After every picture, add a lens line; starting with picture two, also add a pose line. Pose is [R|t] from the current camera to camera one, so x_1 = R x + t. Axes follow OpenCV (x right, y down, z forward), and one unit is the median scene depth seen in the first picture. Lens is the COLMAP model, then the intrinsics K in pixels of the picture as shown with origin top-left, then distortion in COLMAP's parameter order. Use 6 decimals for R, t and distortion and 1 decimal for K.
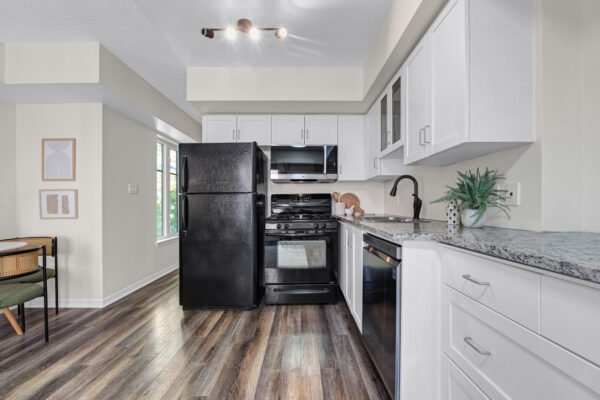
lens RADIAL K [[247.9, 0, 302.2], [0, 247.9, 206.0], [0, 0, 1]] dist [-0.014493, 0.001230]
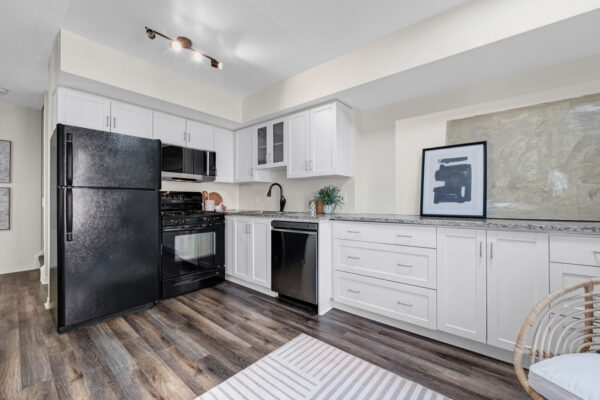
lens RADIAL K [[247.9, 0, 299.4], [0, 247.9, 201.8], [0, 0, 1]] dist [-0.014493, 0.001230]
pose [[0.653581, 0.007754, 0.756817, -0.612725], [-0.003268, 0.999967, -0.007423, 0.001245], [-0.756849, 0.002379, 0.653585, -0.101276]]
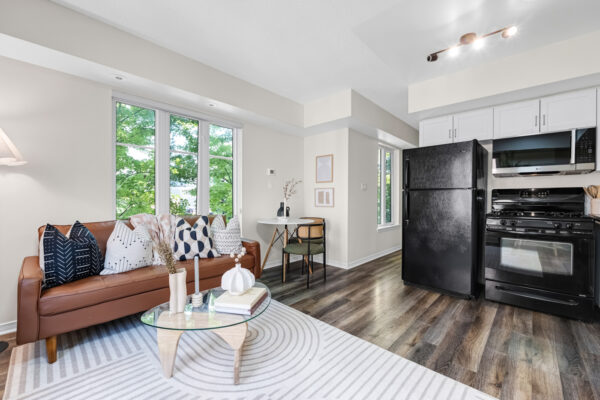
lens RADIAL K [[247.9, 0, 303.4], [0, 247.9, 197.5], [0, 0, 1]] dist [-0.014493, 0.001230]
pose [[0.729644, 0.009780, -0.683757, -0.010239], [-0.016551, 0.999857, -0.003360, -0.000312], [0.683627, 0.013768, 0.729702, -0.267264]]
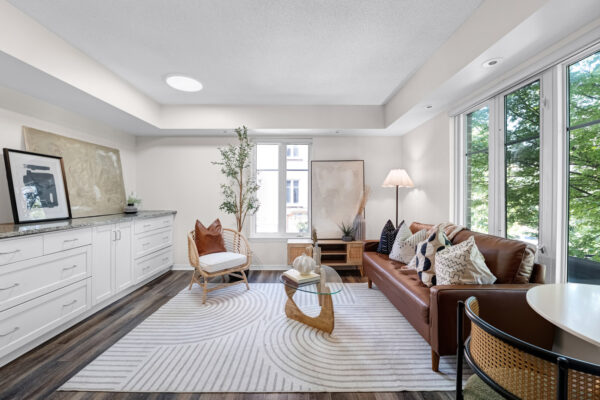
lens RADIAL K [[247.9, 0, 298.2], [0, 247.9, 195.8], [0, 0, 1]] dist [-0.014493, 0.001230]
pose [[-0.999921, 0.008295, 0.009429, -0.584960], [0.008286, 0.999965, -0.001031, -0.043929], [-0.009437, -0.000952, -0.999955, 1.070792]]
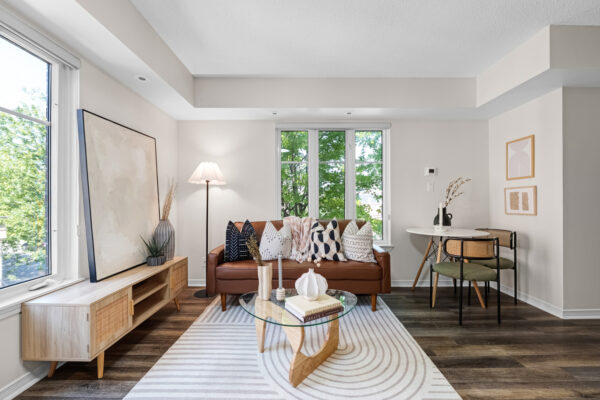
lens RADIAL K [[247.9, 0, 303.5], [0, 247.9, 199.6], [0, 0, 1]] dist [-0.014493, 0.001230]
pose [[-0.010251, -0.009676, -0.999901, 0.076654], [-0.003410, 0.999948, -0.009641, -0.000740], [0.999942, 0.003311, -0.010283, 0.086744]]
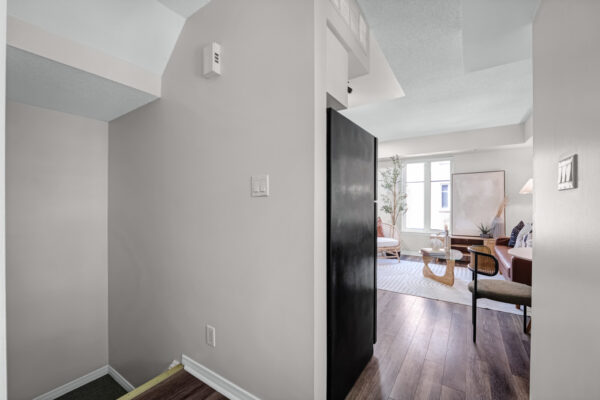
lens RADIAL K [[247.9, 0, 297.9], [0, 247.9, 200.4], [0, 0, 1]] dist [-0.014493, 0.001230]
pose [[-0.819357, 0.014005, 0.573112, -0.784791], [0.012262, 0.999901, -0.006904, -0.055135], [-0.573152, 0.001370, -0.819448, 1.888326]]
